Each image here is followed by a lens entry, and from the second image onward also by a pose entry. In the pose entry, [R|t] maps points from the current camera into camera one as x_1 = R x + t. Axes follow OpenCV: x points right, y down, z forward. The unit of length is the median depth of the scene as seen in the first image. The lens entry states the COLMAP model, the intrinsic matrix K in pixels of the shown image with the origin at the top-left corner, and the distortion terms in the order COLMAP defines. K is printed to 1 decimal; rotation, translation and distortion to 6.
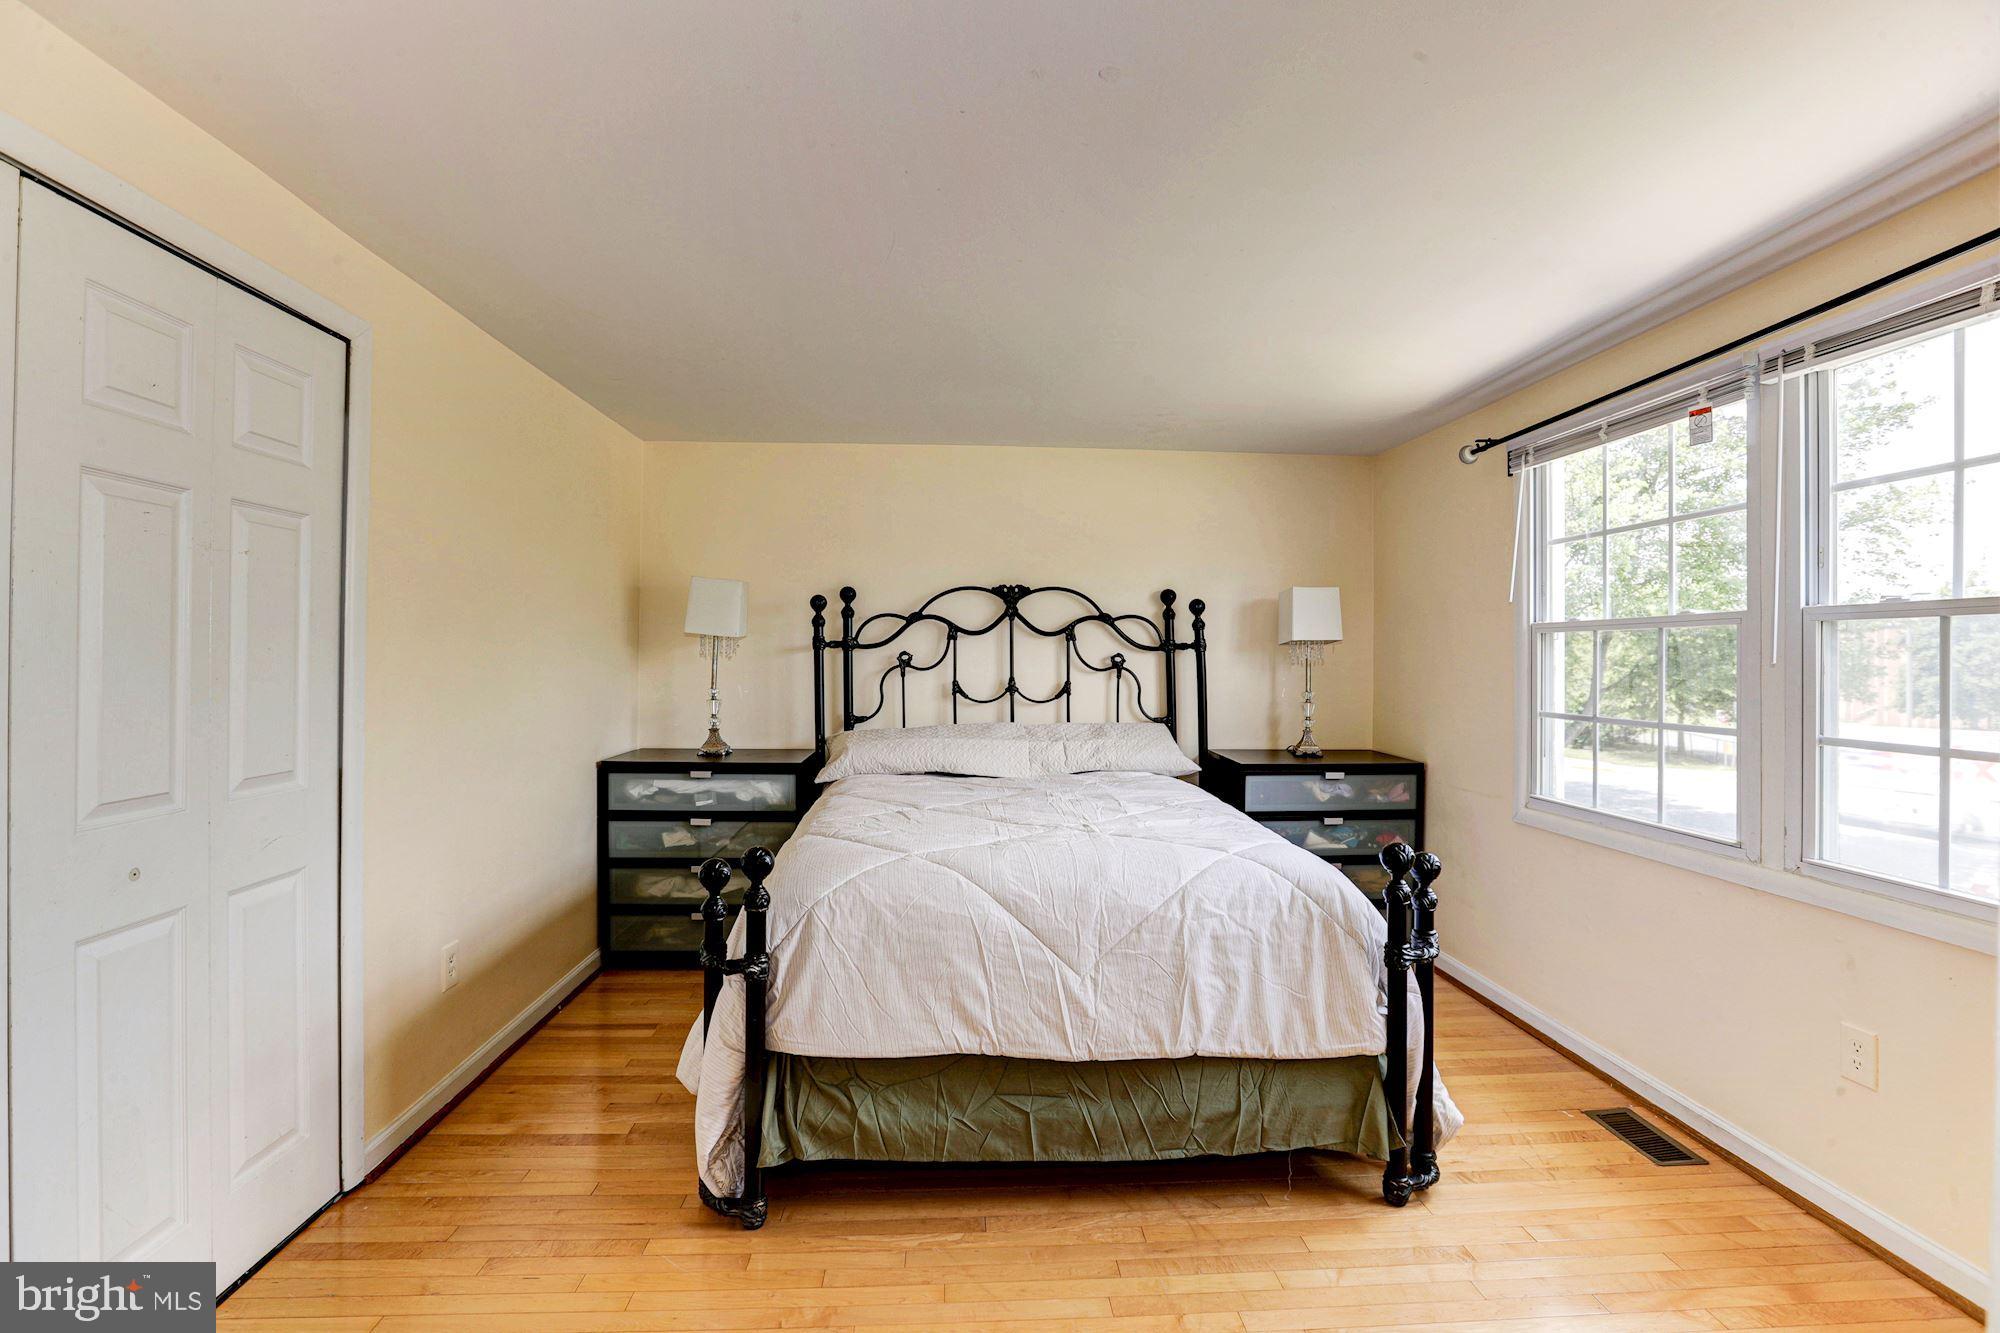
lens RADIAL K [[920.5, 0, 1000.3], [0, 920.5, 667.7], [0, 0, 1]] dist [-0.039487, 0.008061]
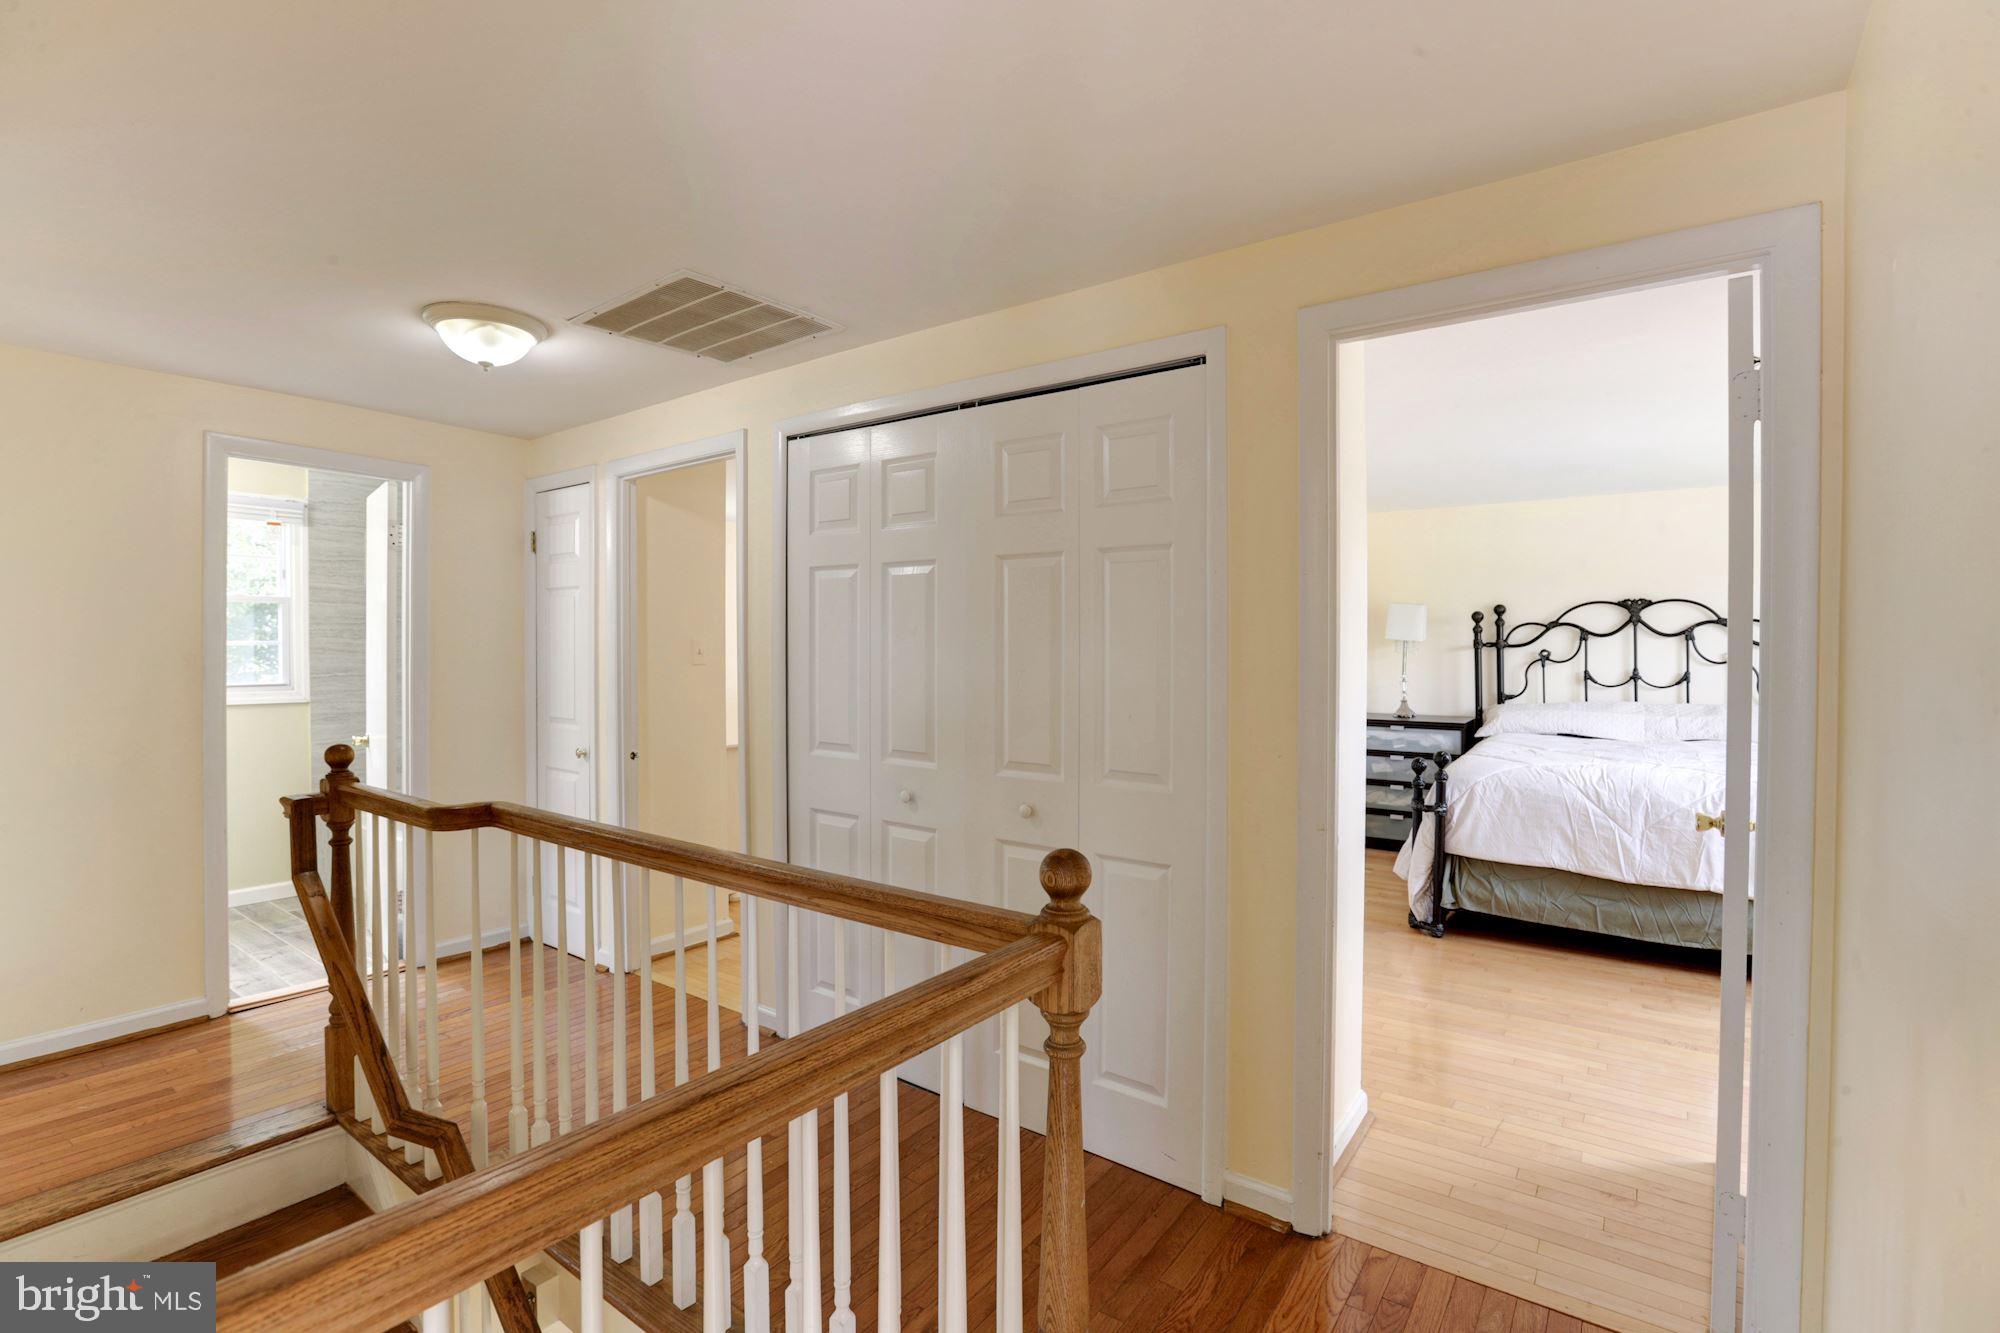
lens RADIAL K [[920.5, 0, 1000.8], [0, 920.5, 664.0], [0, 0, 1]] dist [-0.039487, 0.008061]
pose [[0.775750, 0.003910, -0.631028, 0.132946], [0.002930, 0.999948, 0.009799, -0.011724], [0.631034, -0.009451, 0.775698, -0.624969]]
